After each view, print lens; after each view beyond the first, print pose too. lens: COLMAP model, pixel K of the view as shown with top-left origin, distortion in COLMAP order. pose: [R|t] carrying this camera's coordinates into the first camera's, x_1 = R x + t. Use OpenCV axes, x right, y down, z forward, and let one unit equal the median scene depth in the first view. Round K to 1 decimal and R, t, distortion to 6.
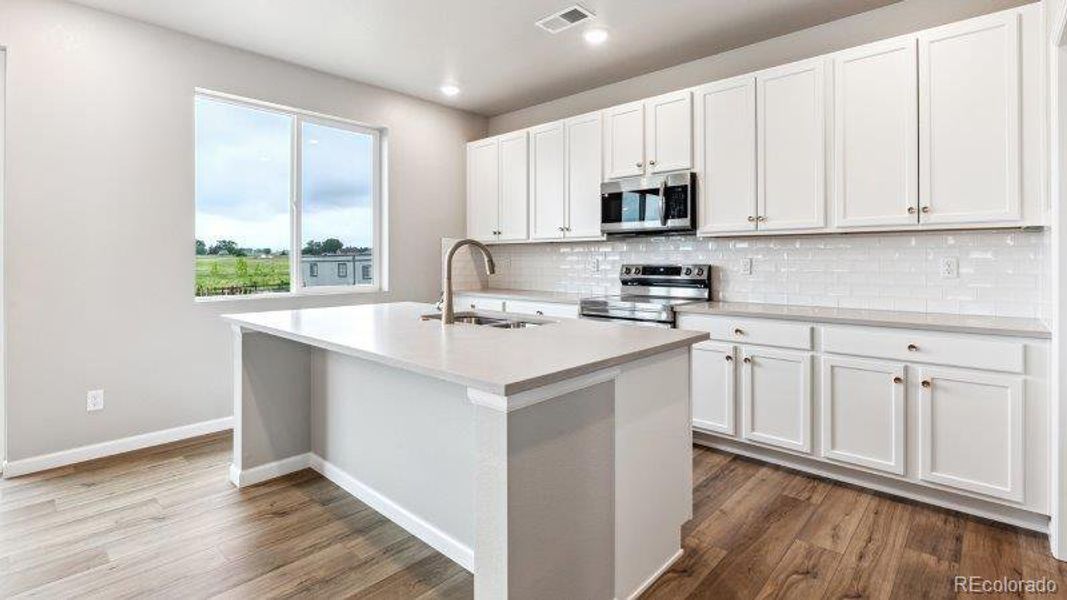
lens RADIAL K [[502.0, 0, 520.4], [0, 502.0, 244.5], [0, 0, 1]] dist [0.004942, 0.000701]
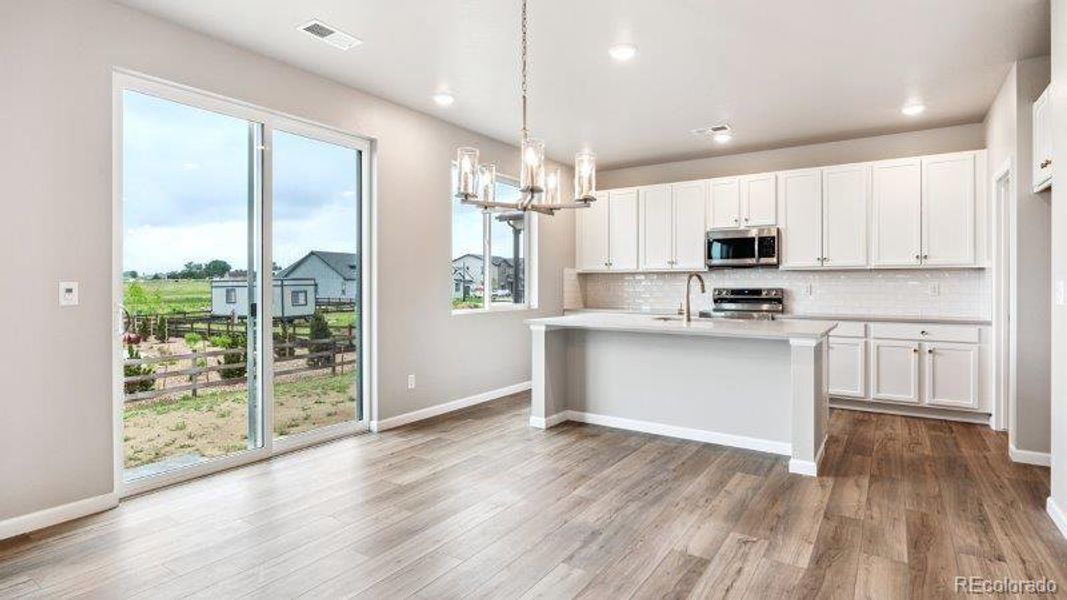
lens RADIAL K [[527.8, 0, 542.9], [0, 527.8, 269.8], [0, 0, 1]] dist [0.022108, -0.000404]
pose [[0.985987, 0.006628, 0.166691, -0.718307], [-0.006950, 0.999975, 0.001351, -0.014822], [-0.166678, -0.002490, 0.986008, -0.541444]]
